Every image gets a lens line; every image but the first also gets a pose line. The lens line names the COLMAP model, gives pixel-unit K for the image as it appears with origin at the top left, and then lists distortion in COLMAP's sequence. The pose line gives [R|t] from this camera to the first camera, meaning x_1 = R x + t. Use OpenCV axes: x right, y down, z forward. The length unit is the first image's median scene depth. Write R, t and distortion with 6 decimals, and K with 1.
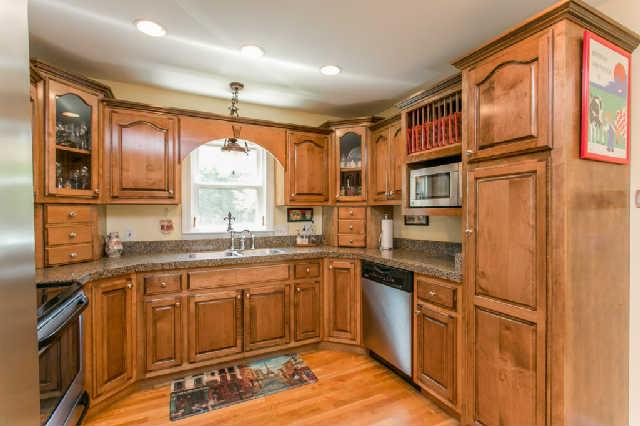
lens RADIAL K [[299.3, 0, 318.1], [0, 299.3, 216.3], [0, 0, 1]] dist [0.002321, 0.000003]
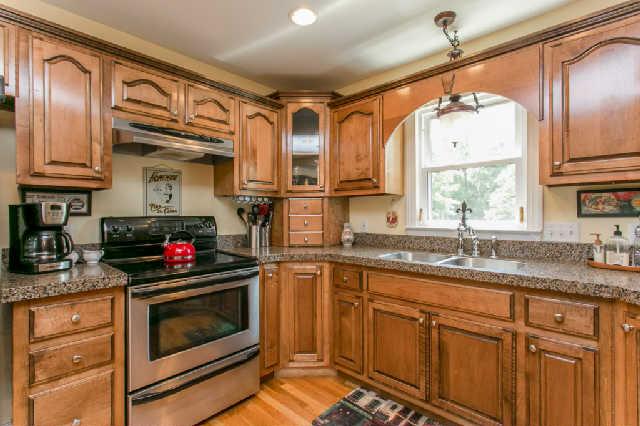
lens RADIAL K [[299.3, 0, 322.0], [0, 299.3, 215.8], [0, 0, 1]] dist [0.002321, 0.000003]
pose [[0.366847, 0.009567, -0.930232, 0.286551], [-0.003855, 0.999954, 0.008764, 0.017931], [0.930273, 0.000371, 0.366867, 0.504516]]
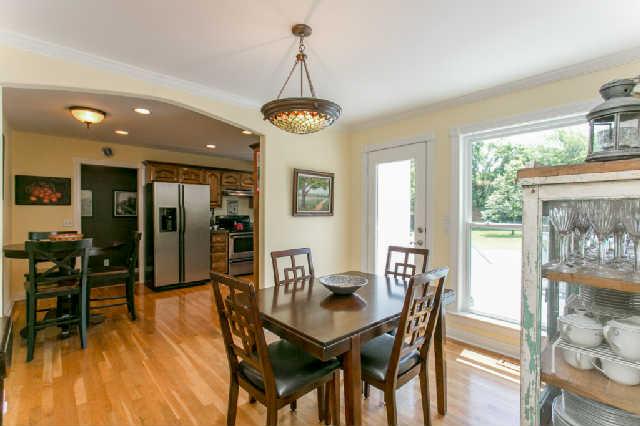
lens RADIAL K [[299.3, 0, 320.1], [0, 299.3, 212.2], [0, 0, 1]] dist [0.002321, 0.000003]
pose [[0.303663, 0.002523, -0.952776, 1.975884], [-0.008701, 0.999962, -0.000125, -0.007600], [0.952740, 0.008328, 0.303674, 0.334651]]
